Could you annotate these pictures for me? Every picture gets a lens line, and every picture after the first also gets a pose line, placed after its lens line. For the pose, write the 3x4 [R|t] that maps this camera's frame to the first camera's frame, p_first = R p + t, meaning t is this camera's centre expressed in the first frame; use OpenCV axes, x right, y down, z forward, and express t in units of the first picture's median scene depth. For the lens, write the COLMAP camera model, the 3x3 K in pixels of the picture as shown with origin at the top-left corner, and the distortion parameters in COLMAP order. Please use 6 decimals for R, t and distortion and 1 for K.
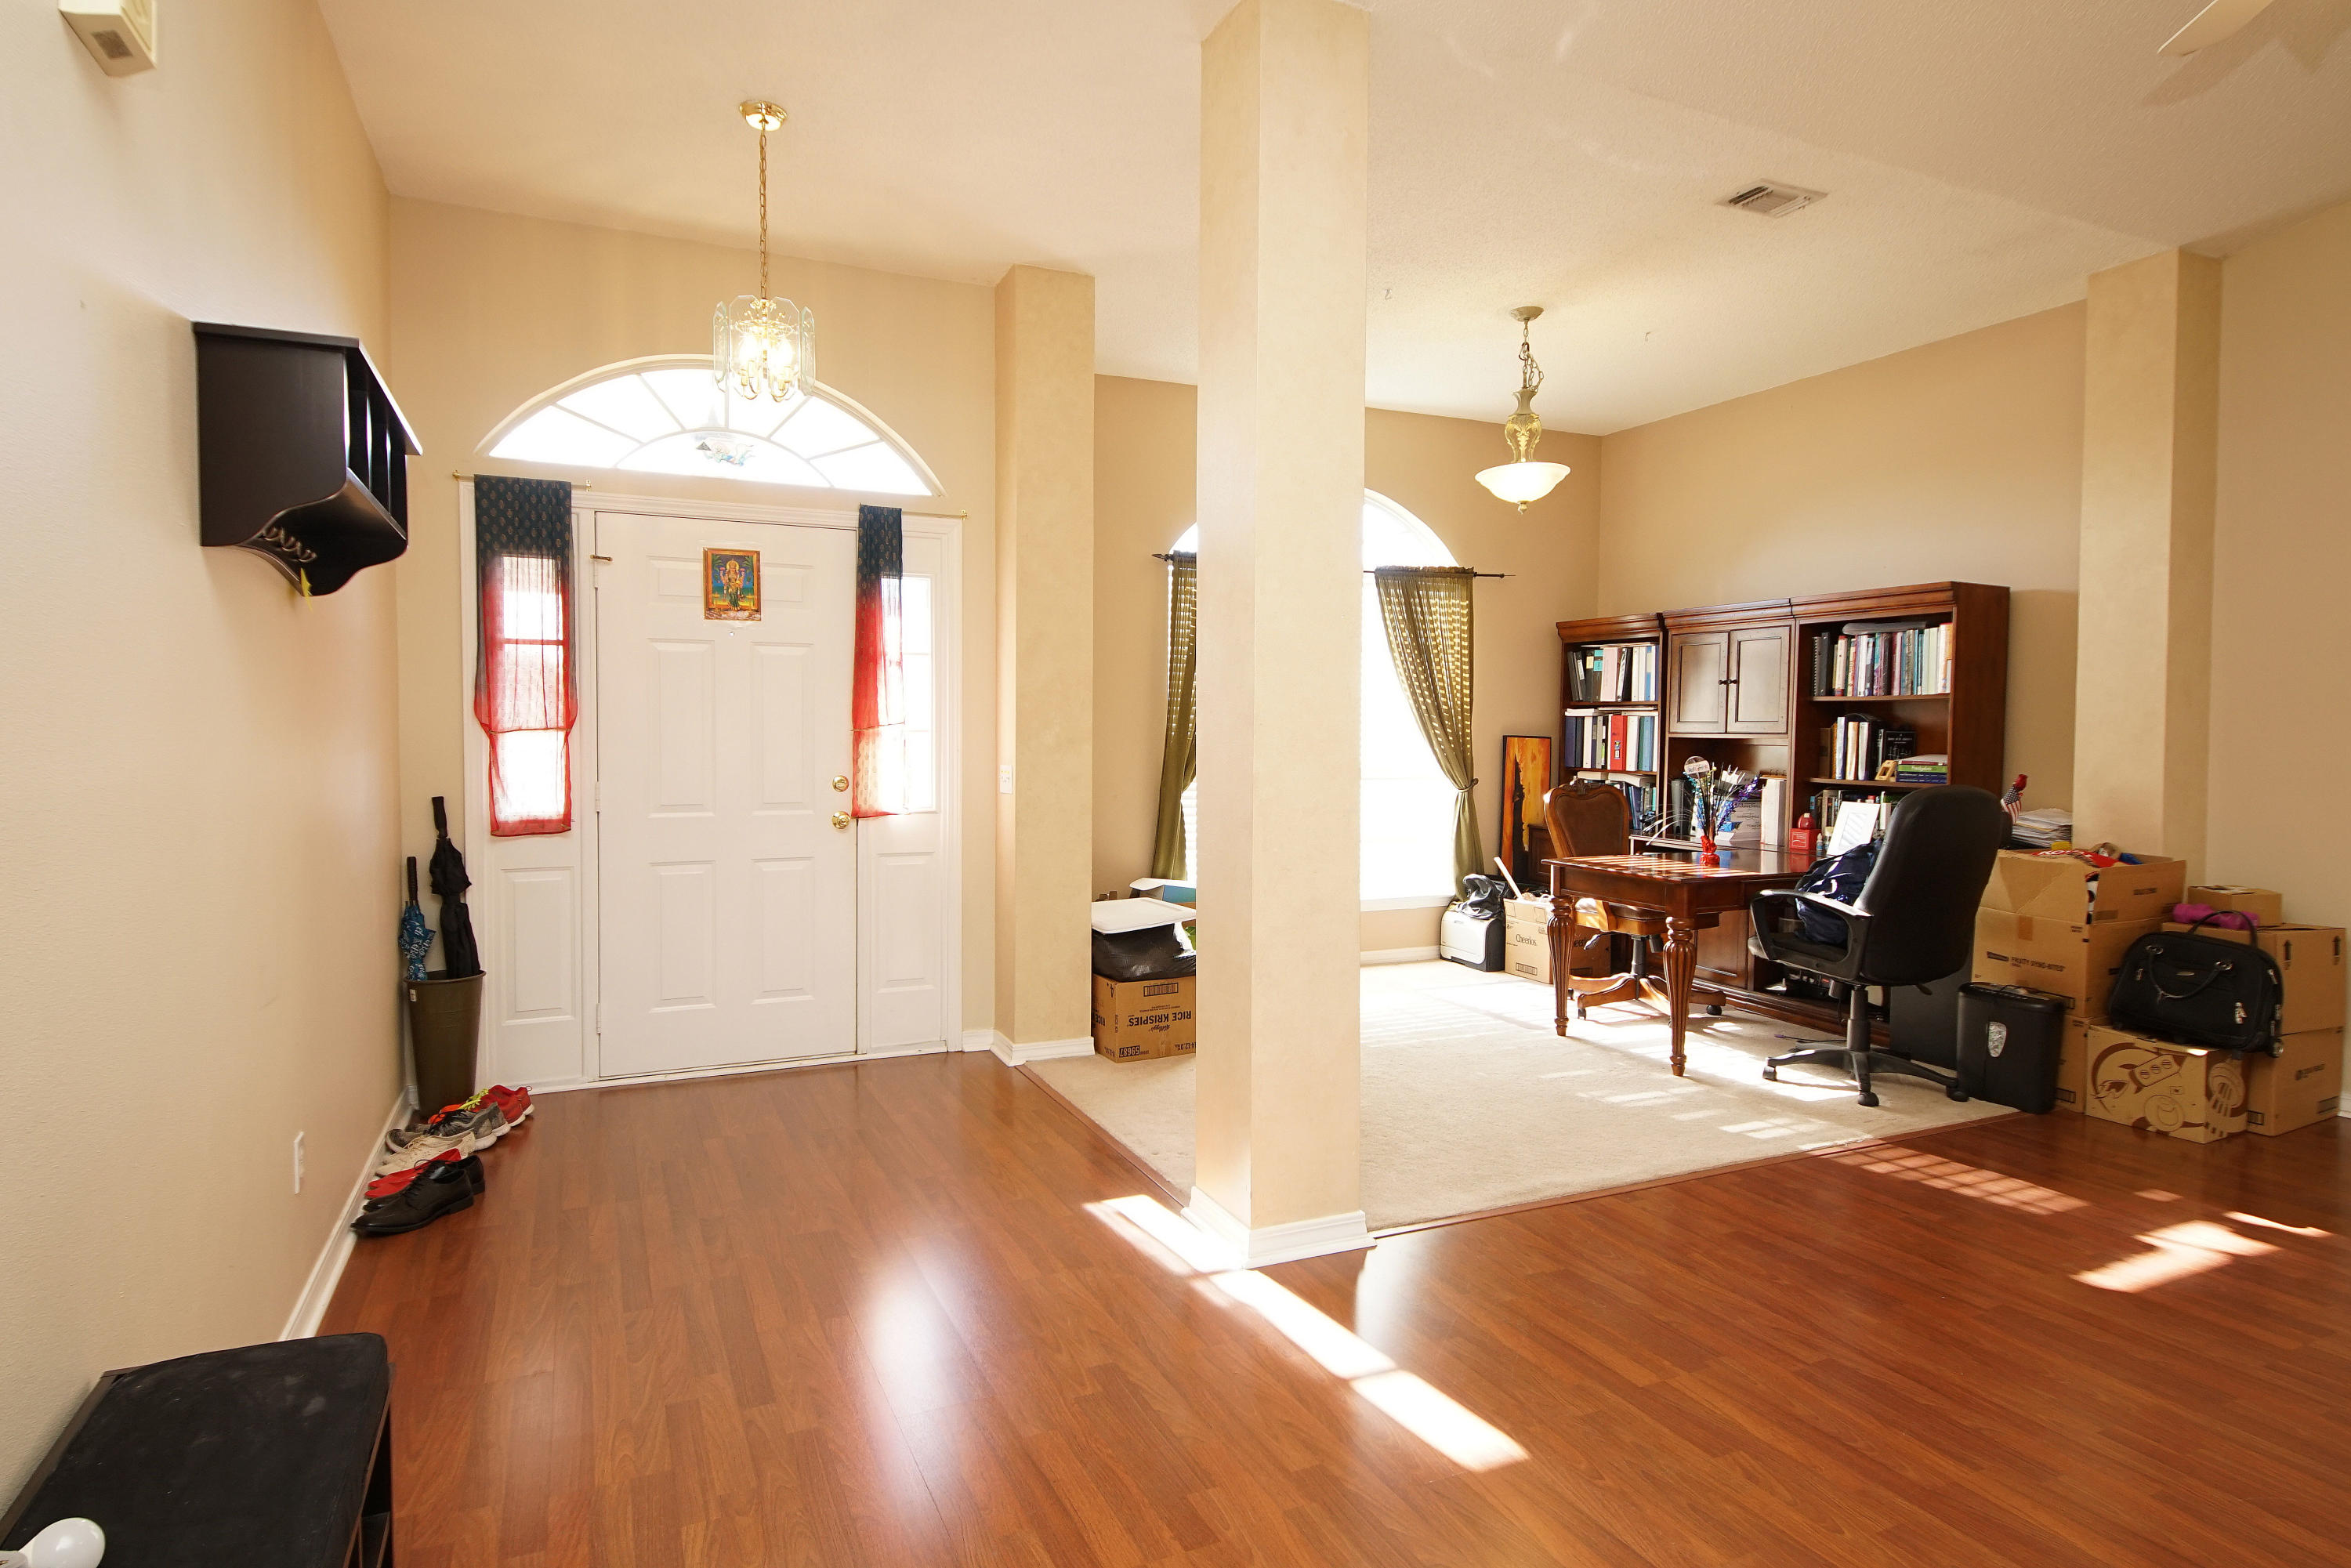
lens RADIAL K [[1256.2, 0, 1151.0], [0, 1256.2, 763.2], [0, 0, 1]] dist [0.029459, -0.028082]
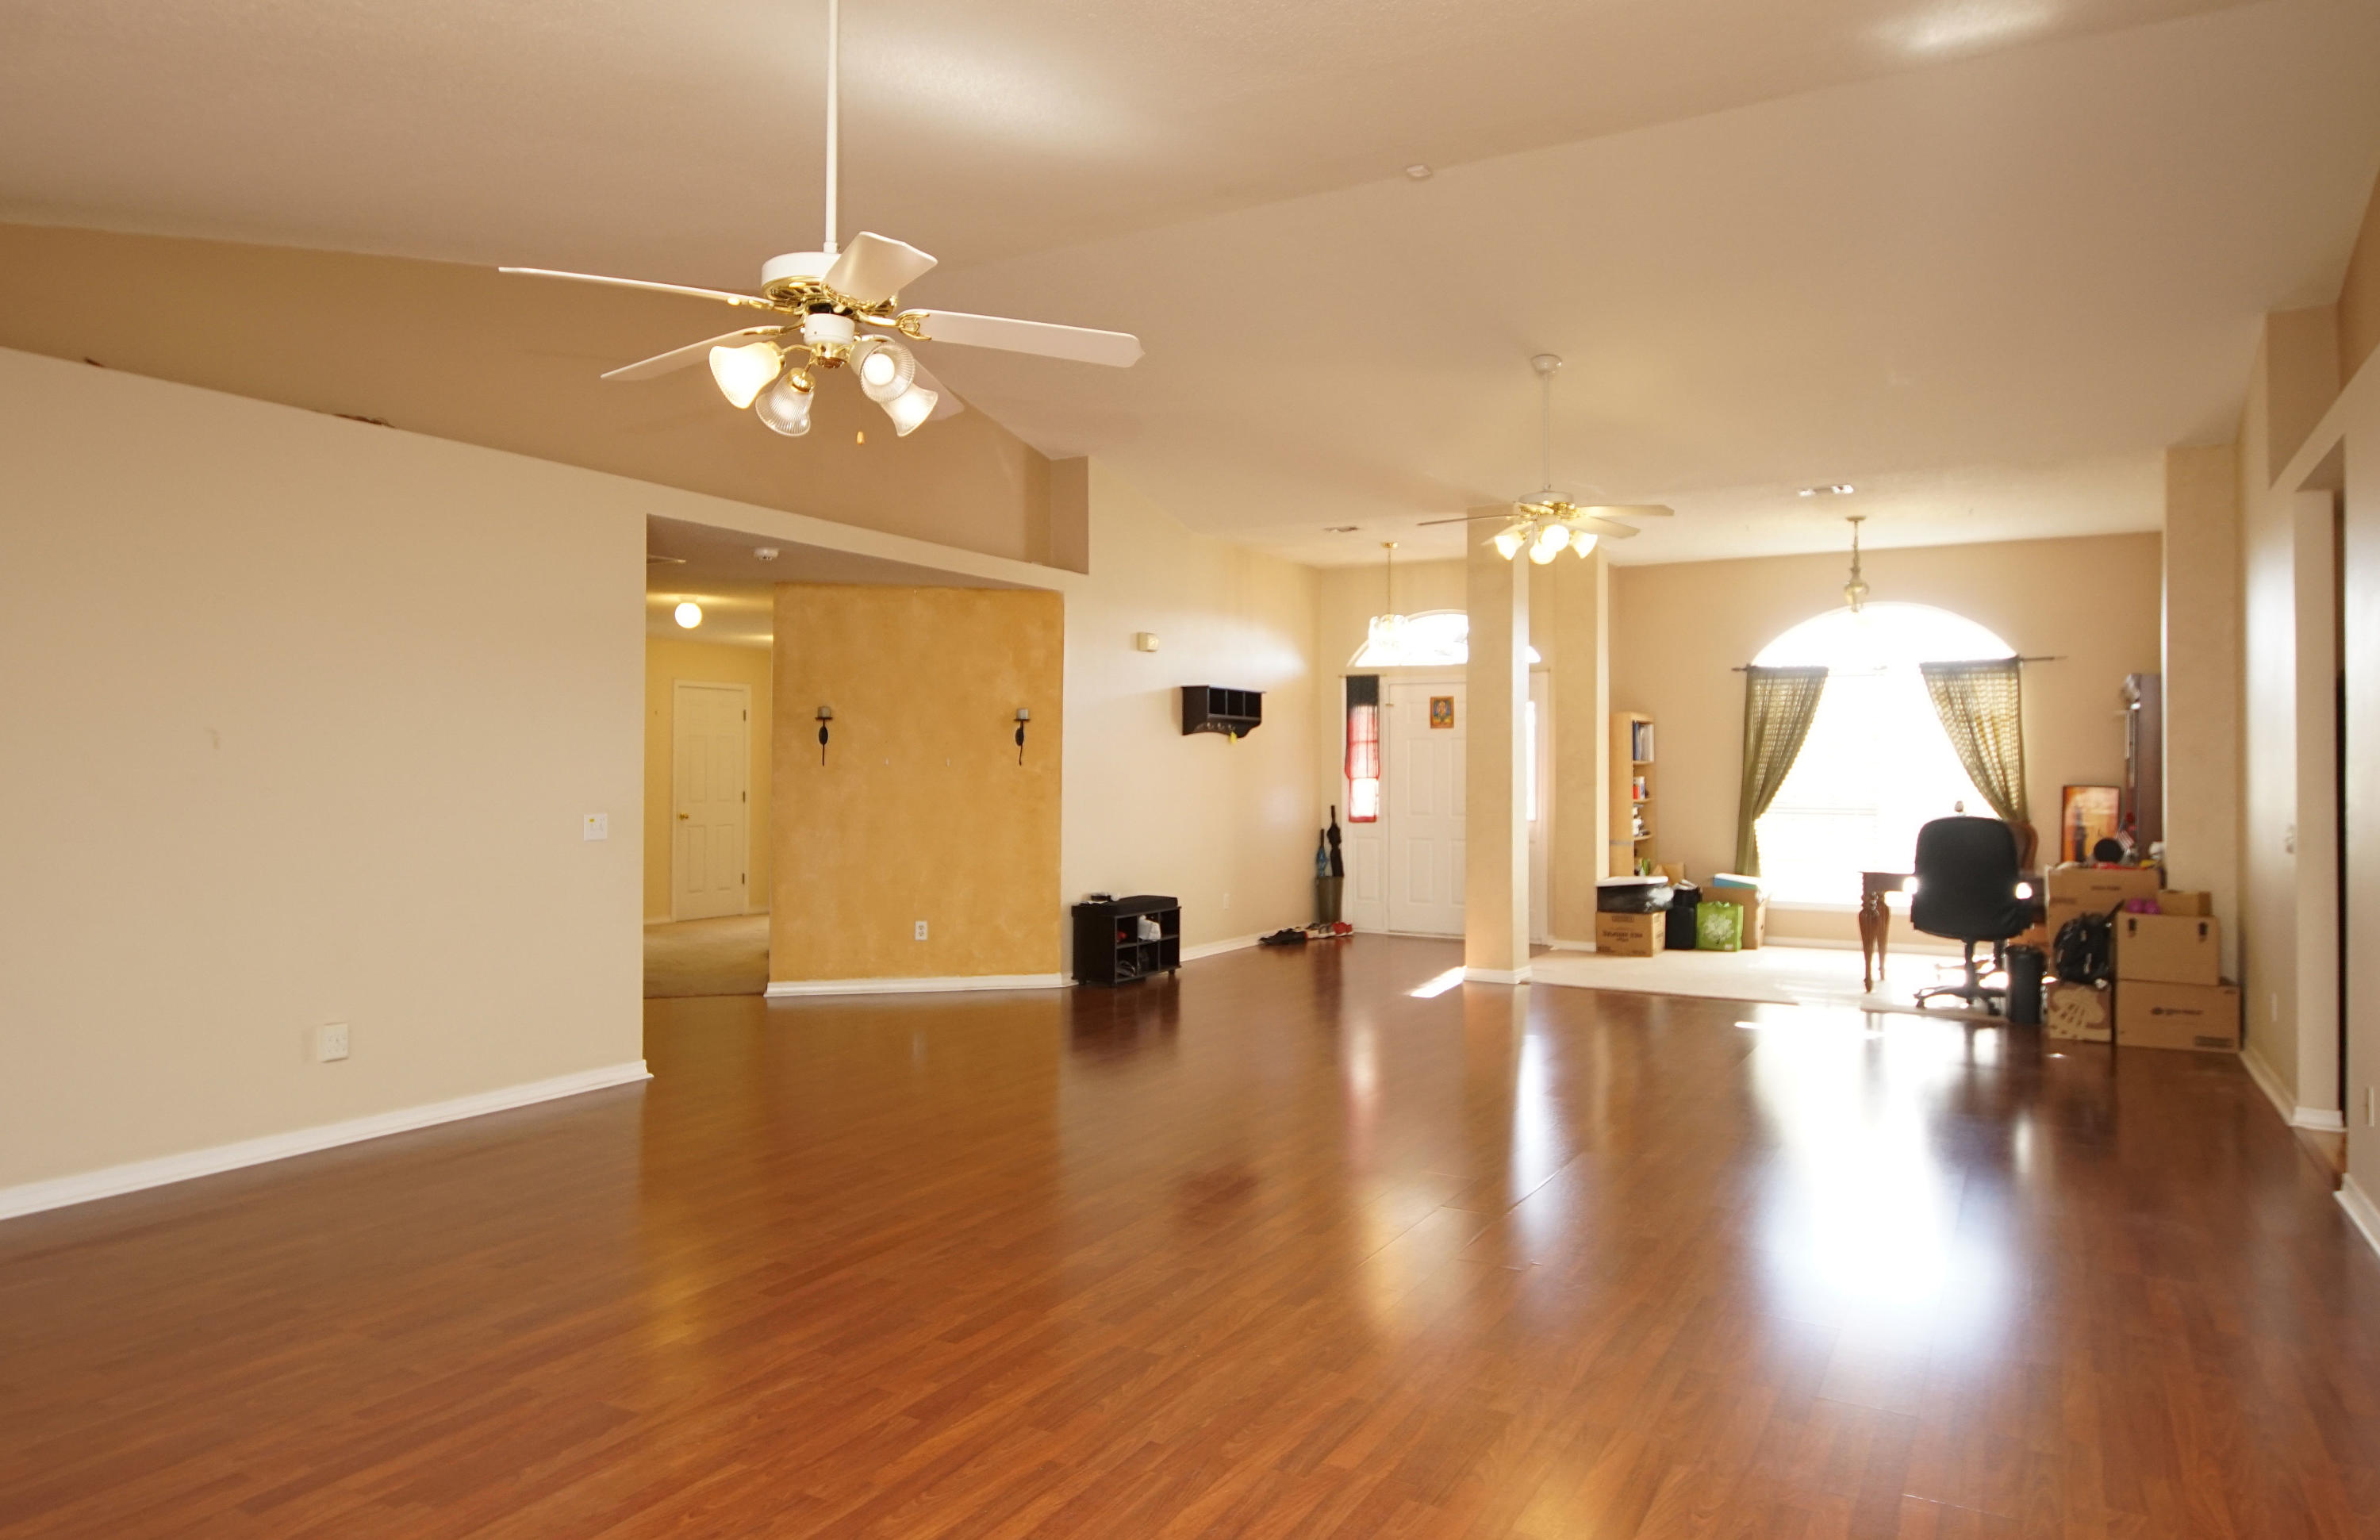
lens RADIAL K [[1526.2, 0, 1157.1], [0, 1526.2, 754.6], [0, 0, 1]] dist [0.026415, -0.013733]
pose [[0.583217, -0.010426, -0.812250, 1.536004], [-0.026335, 0.999149, -0.031734, 0.028796], [0.811890, 0.039899, 0.582446, -0.945976]]
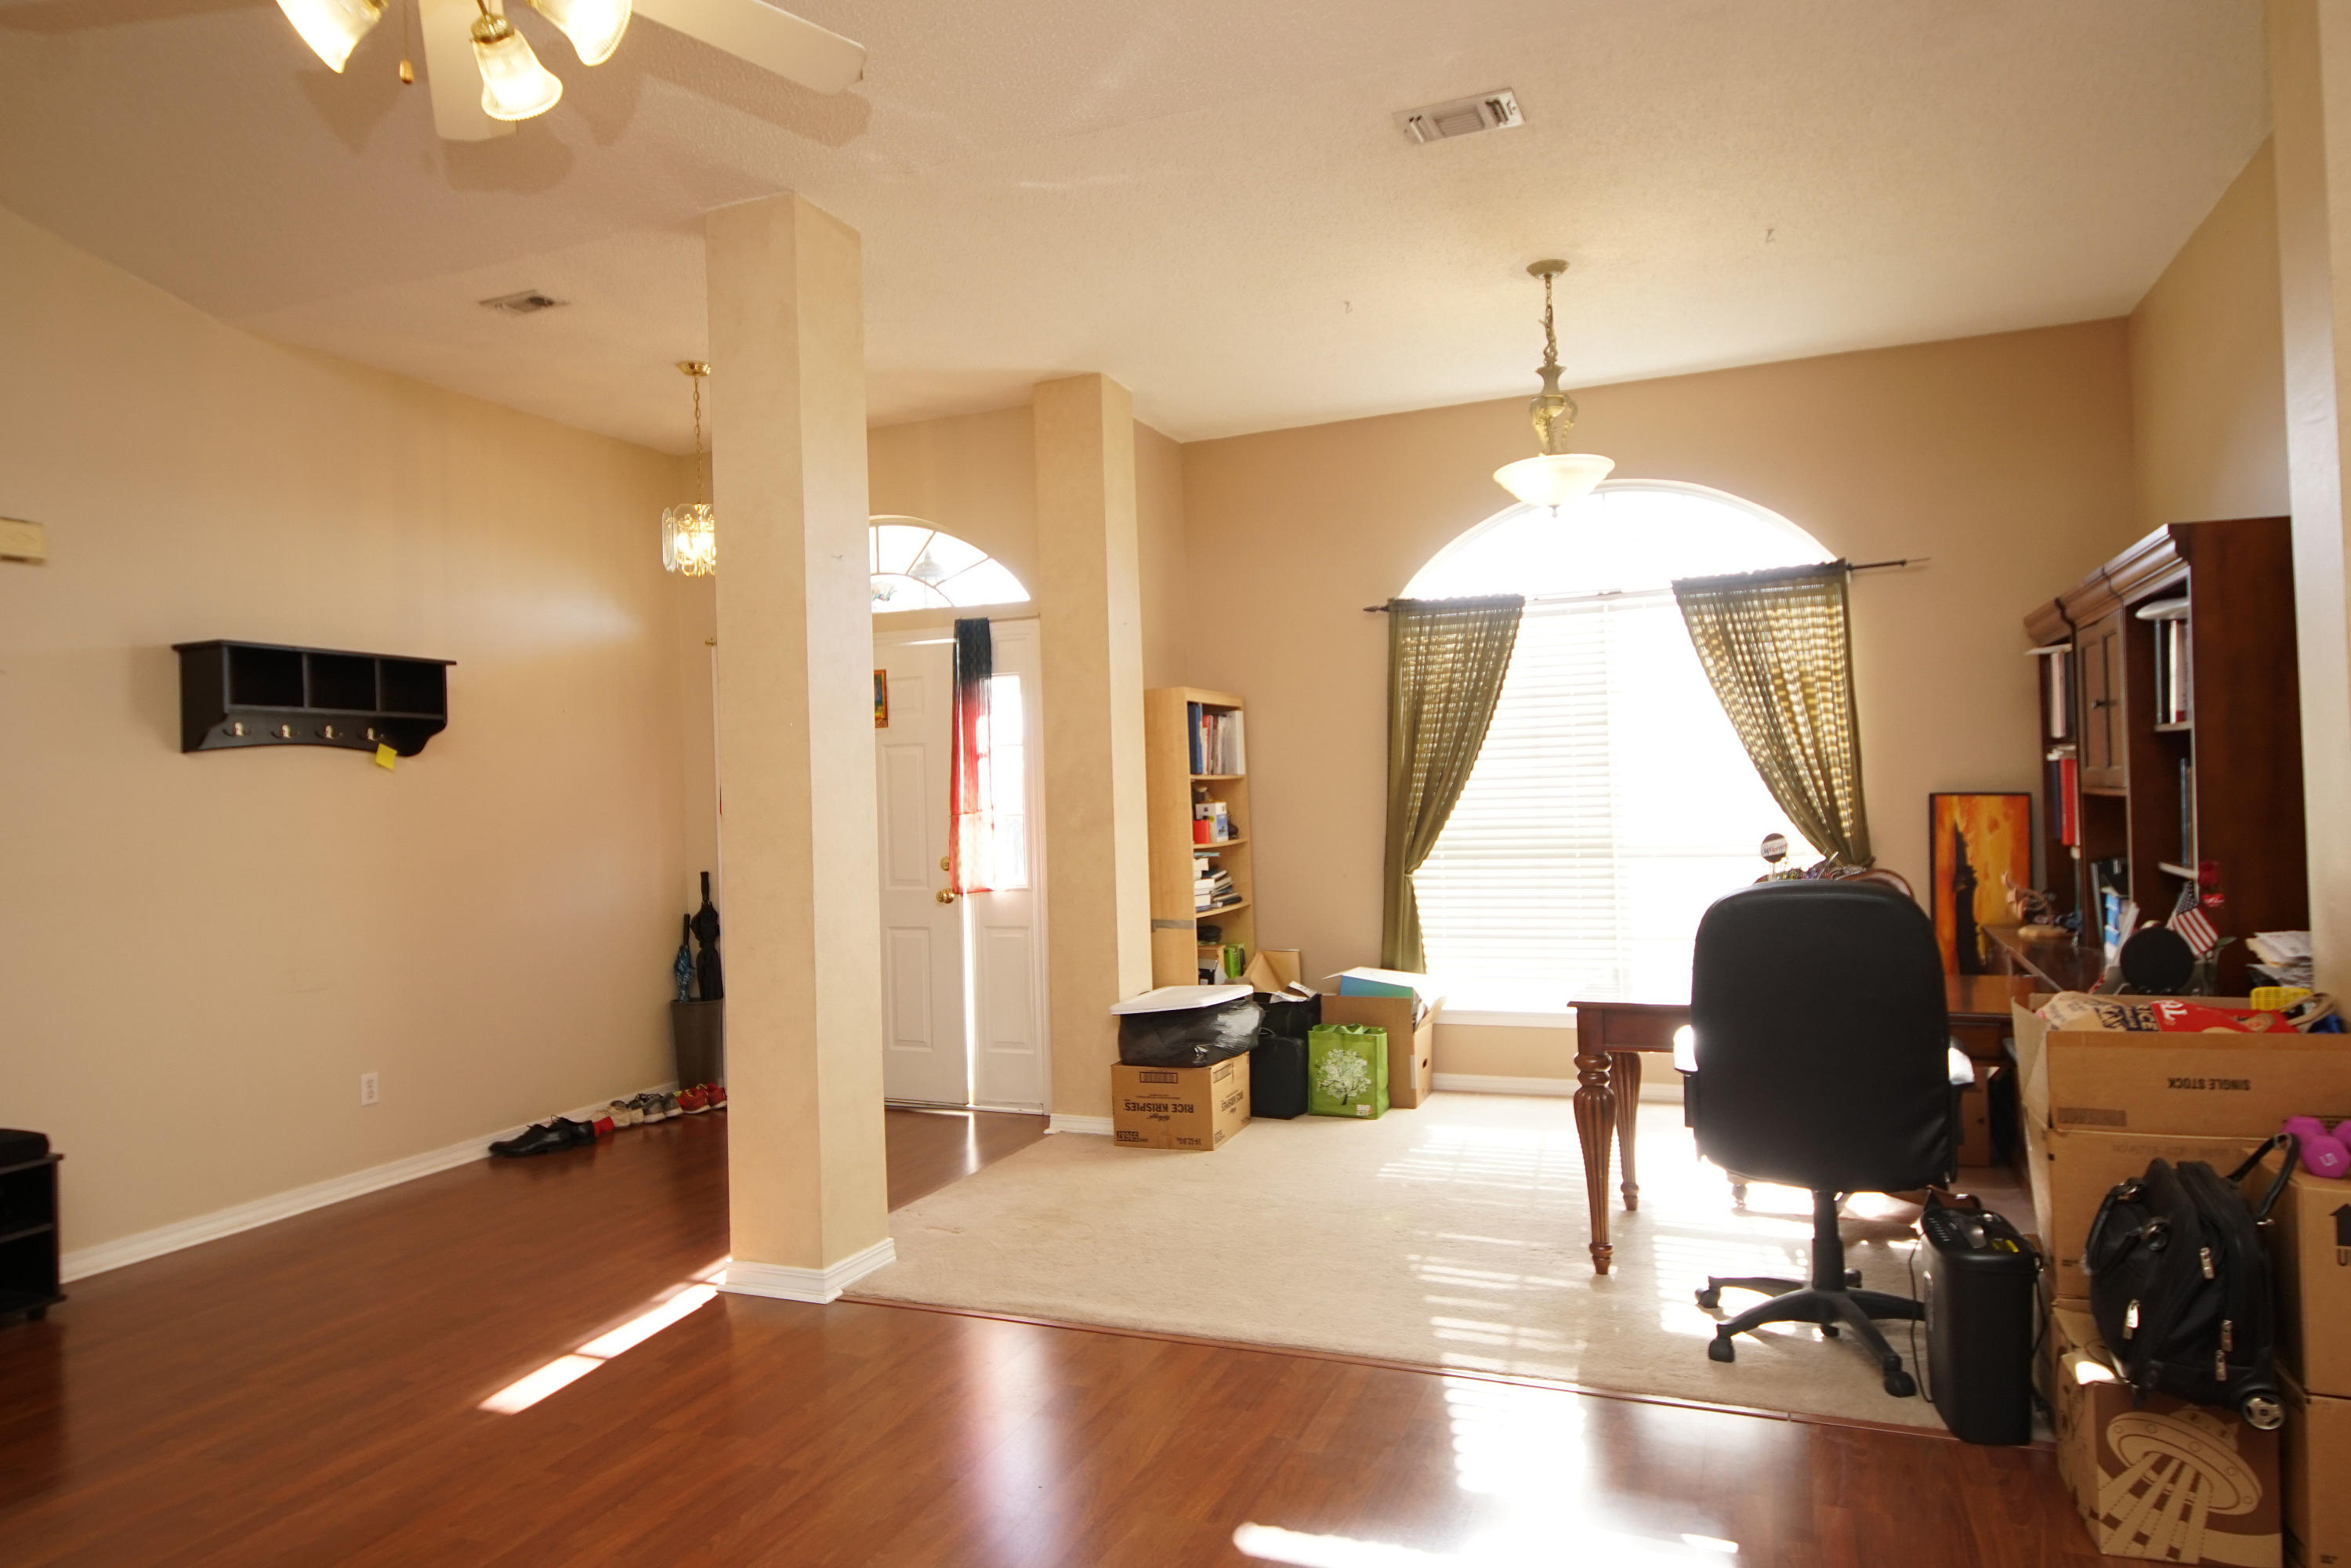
lens RADIAL K [[1471.7, 0, 1164.6], [0, 1471.7, 785.2], [0, 0, 1]] dist [0.015447, 0.001056]
pose [[0.688205, -0.031432, -0.724835, 0.894538], [0.013214, 0.999438, -0.030795, -0.011491], [0.725396, 0.011615, 0.688234, 0.226420]]
